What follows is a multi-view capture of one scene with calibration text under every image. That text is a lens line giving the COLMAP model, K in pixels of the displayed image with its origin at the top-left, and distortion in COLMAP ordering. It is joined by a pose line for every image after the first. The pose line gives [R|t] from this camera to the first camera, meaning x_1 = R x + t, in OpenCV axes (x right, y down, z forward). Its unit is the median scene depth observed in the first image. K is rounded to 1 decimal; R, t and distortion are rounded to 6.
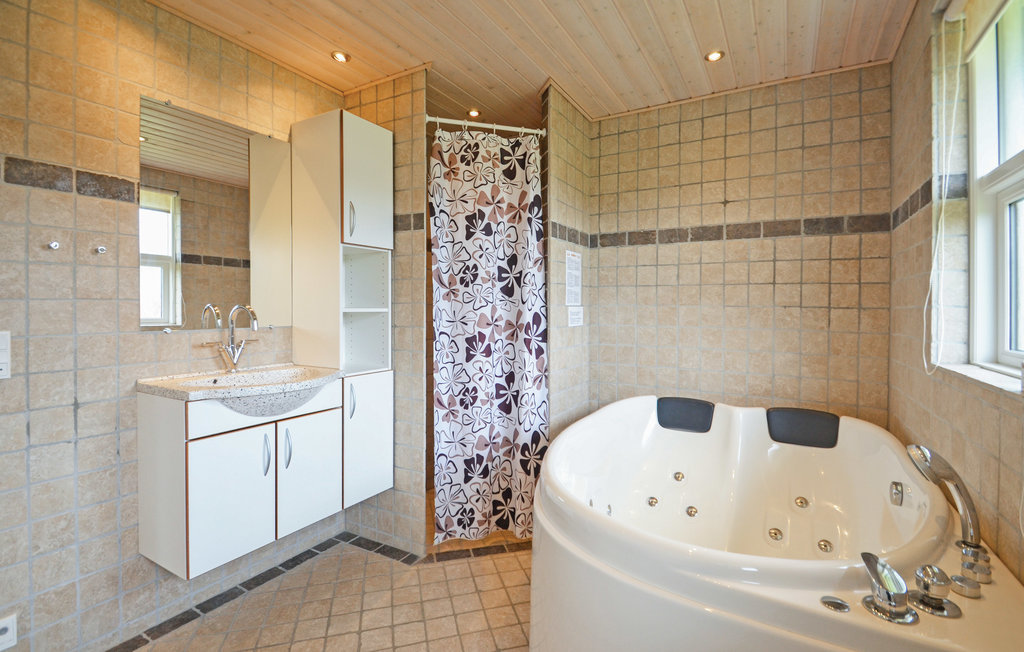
lens RADIAL K [[462.7, 0, 522.0], [0, 462.7, 307.2], [0, 0, 1]] dist [0.024786, -0.000380]
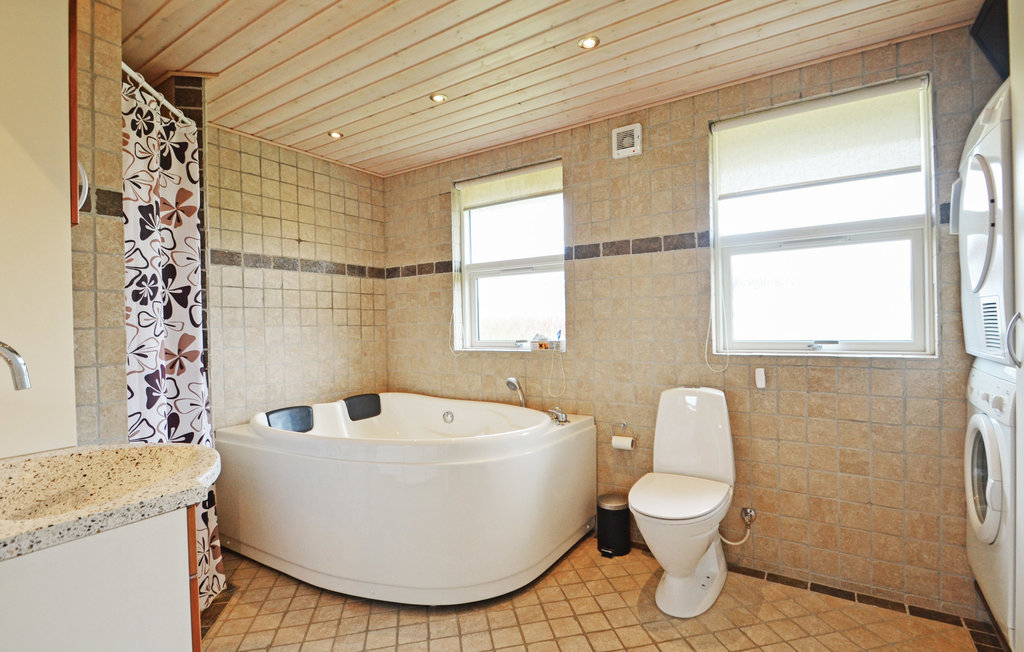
lens RADIAL K [[462.7, 0, 517.5], [0, 462.7, 320.6], [0, 0, 1]] dist [0.024786, -0.000380]
pose [[0.110659, -0.005579, 0.993843, -0.739298], [0.025177, 0.999679, 0.002808, -0.005839], [-0.993539, 0.024711, 0.110764, 0.321124]]
